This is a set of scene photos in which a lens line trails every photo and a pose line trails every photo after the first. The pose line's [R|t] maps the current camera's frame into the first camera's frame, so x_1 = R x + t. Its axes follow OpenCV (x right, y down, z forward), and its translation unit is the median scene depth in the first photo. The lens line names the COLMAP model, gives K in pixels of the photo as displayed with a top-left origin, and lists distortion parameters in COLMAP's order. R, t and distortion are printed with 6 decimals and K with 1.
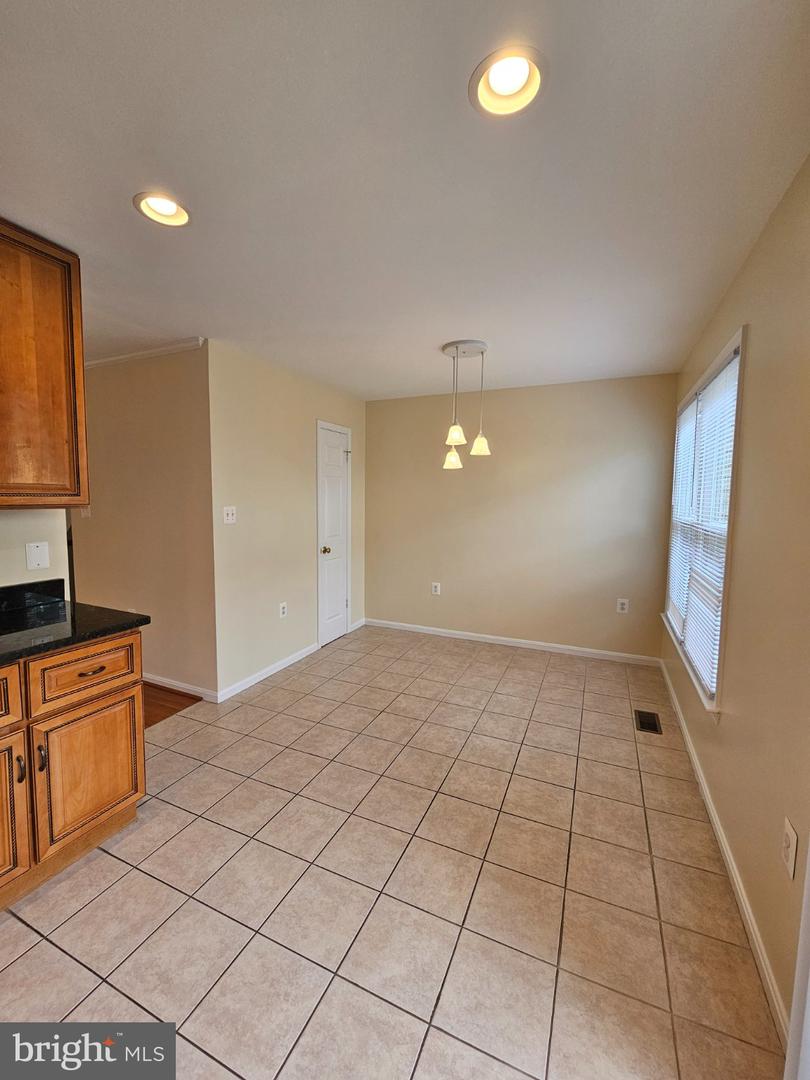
lens RADIAL K [[443.0, 0, 400.7], [0, 443.0, 534.6], [0, 0, 1]] dist [-0.001302, -0.002422]
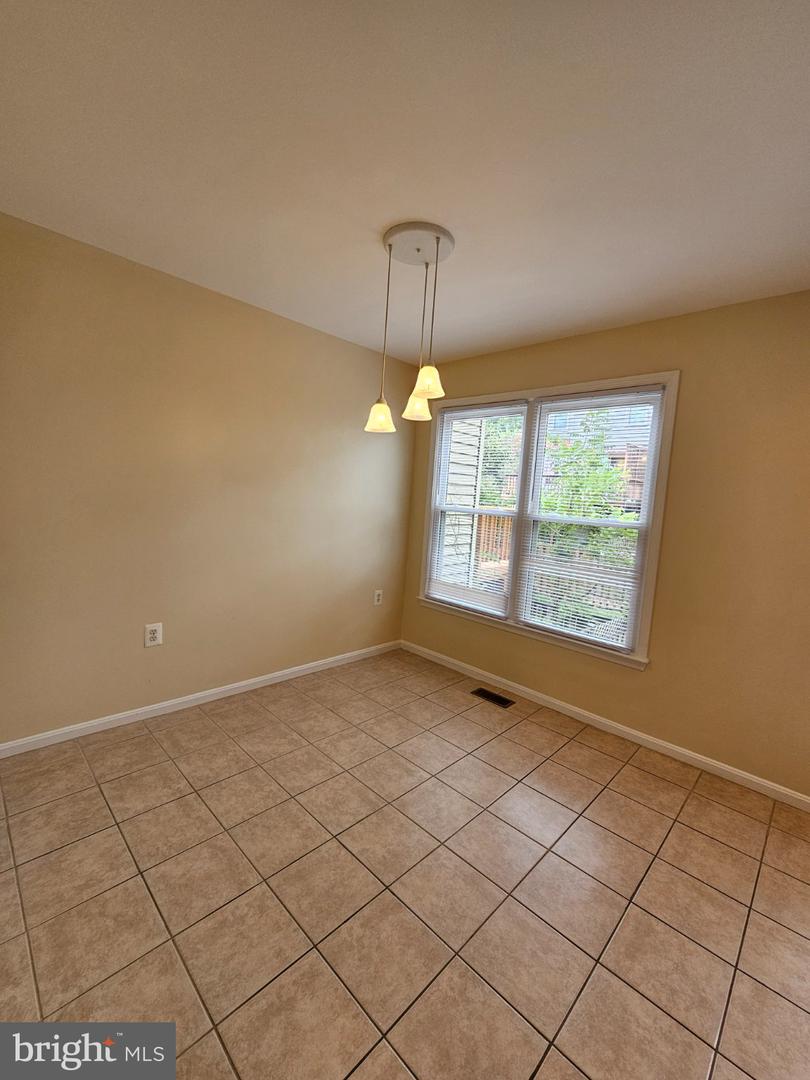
lens RADIAL K [[447.8, 0, 399.0], [0, 447.8, 538.4], [0, 0, 1]] dist [-0.004028, -0.000761]
pose [[0.343178, -0.076646, 0.936138, -0.503118], [0.015099, 0.996986, 0.076093, -0.052637], [-0.939149, -0.011978, 0.343302, 0.819205]]
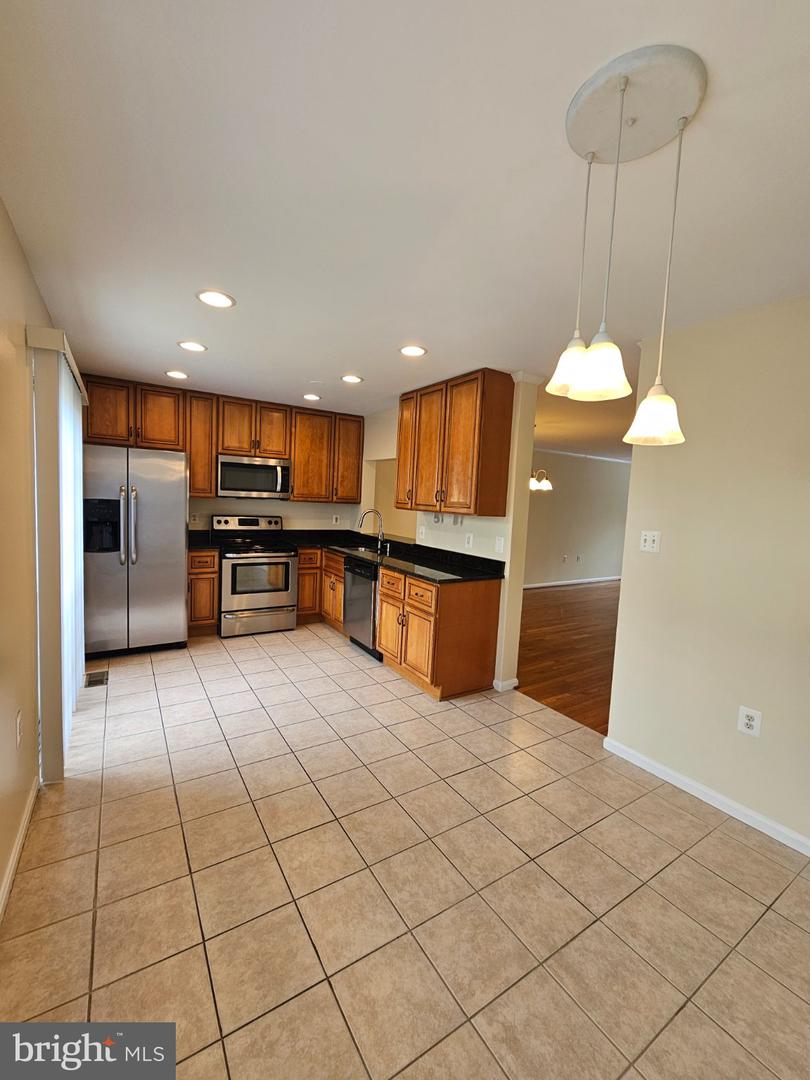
lens RADIAL K [[443.0, 0, 400.7], [0, 443.0, 534.6], [0, 0, 1]] dist [-0.001302, -0.002422]
pose [[-0.547330, 0.032410, -0.836289, 0.569893], [-0.120167, 0.985853, 0.116852, -0.101927], [0.828245, 0.164451, -0.535692, 1.116018]]
